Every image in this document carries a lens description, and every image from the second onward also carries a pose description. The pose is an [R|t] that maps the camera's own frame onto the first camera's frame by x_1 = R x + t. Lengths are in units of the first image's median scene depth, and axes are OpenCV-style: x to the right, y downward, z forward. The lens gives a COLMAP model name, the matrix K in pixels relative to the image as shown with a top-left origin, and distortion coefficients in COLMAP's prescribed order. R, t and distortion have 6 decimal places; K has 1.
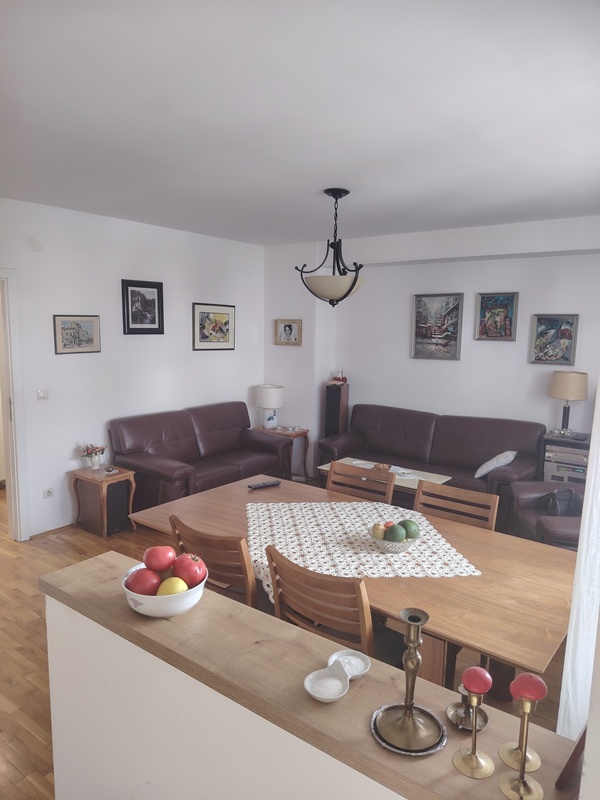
lens RADIAL K [[556.4, 0, 297.6], [0, 556.4, 394.8], [0, 0, 1]] dist [0.099233, -0.169858]
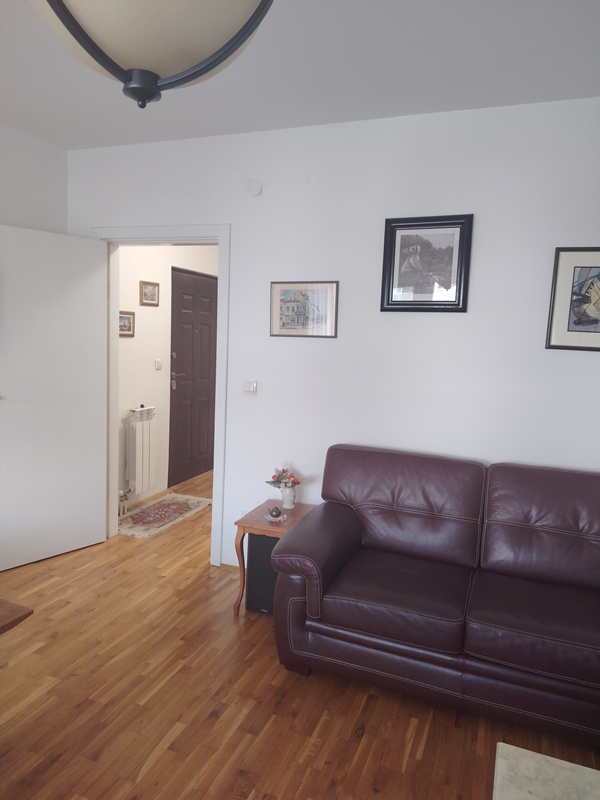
lens RADIAL K [[556.4, 0, 297.6], [0, 556.4, 394.8], [0, 0, 1]] dist [0.099233, -0.169858]
pose [[0.274346, 0.105709, -0.955803, 0.255352], [-0.150505, 0.986411, 0.065894, -0.045476], [0.949780, 0.125775, 0.286528, 0.763189]]
